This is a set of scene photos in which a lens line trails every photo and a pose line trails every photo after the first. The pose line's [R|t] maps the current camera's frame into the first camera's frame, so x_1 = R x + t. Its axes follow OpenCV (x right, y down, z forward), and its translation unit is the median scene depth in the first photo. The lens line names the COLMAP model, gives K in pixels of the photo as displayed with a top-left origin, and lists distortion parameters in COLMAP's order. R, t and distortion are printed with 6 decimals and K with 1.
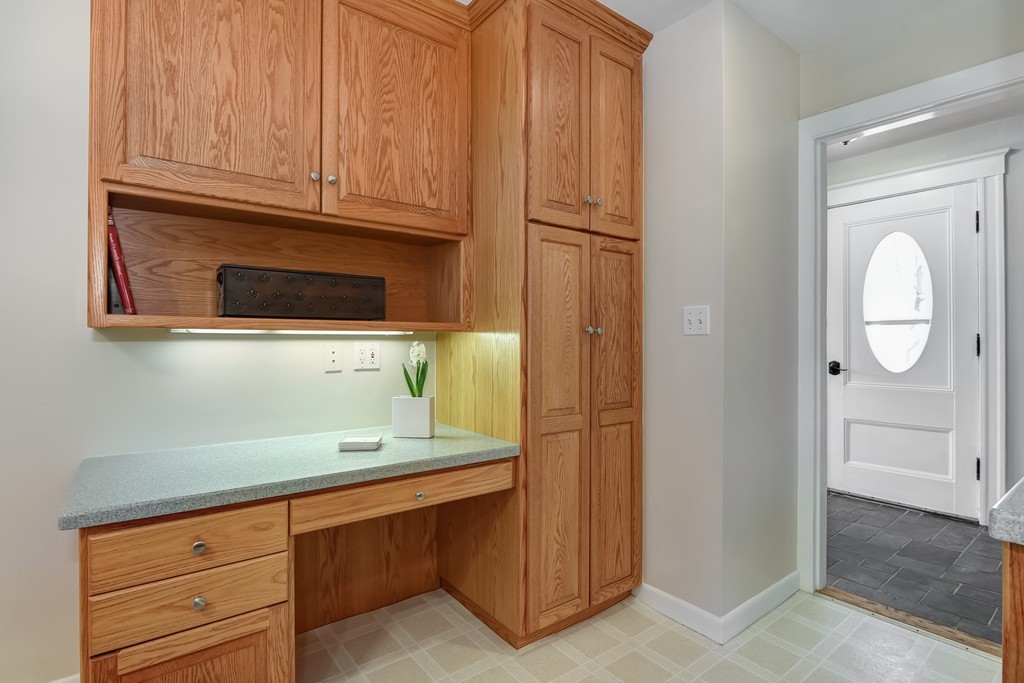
lens RADIAL K [[495.1, 0, 521.2], [0, 495.1, 341.9], [0, 0, 1]] dist [-0.014693, -0.000579]
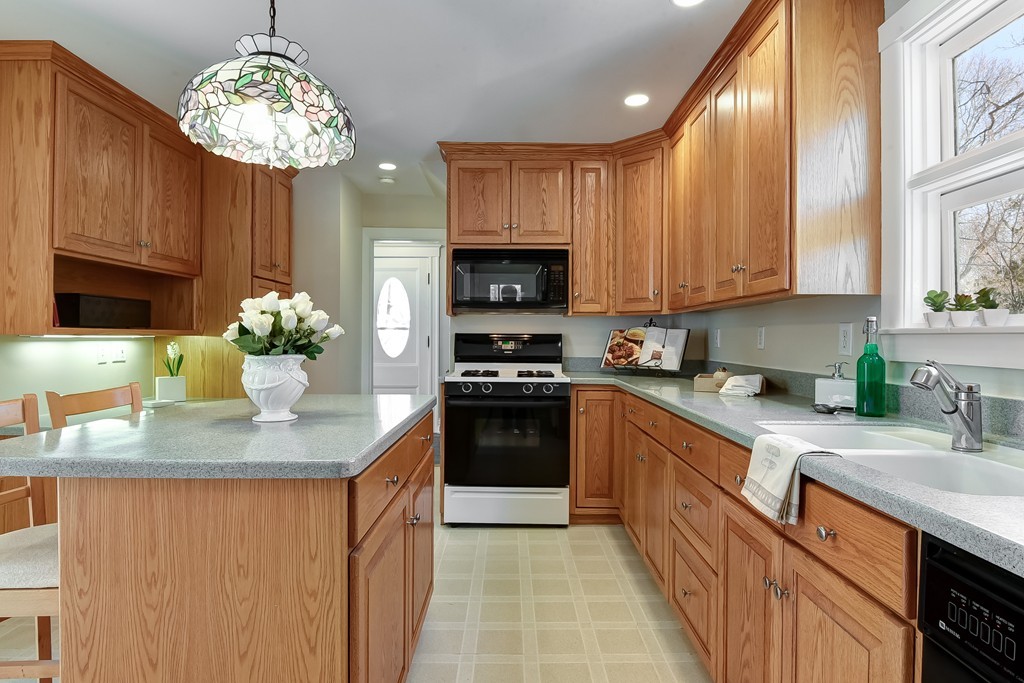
lens RADIAL K [[566.2, 0, 510.6], [0, 566.2, 339.4], [0, 0, 1]] dist [0.001118, -0.001251]
pose [[0.613609, -0.004360, 0.789598, -1.032486], [0.000149, 0.999985, 0.005406, -0.019332], [-0.789610, -0.003199, 0.613600, -1.024866]]
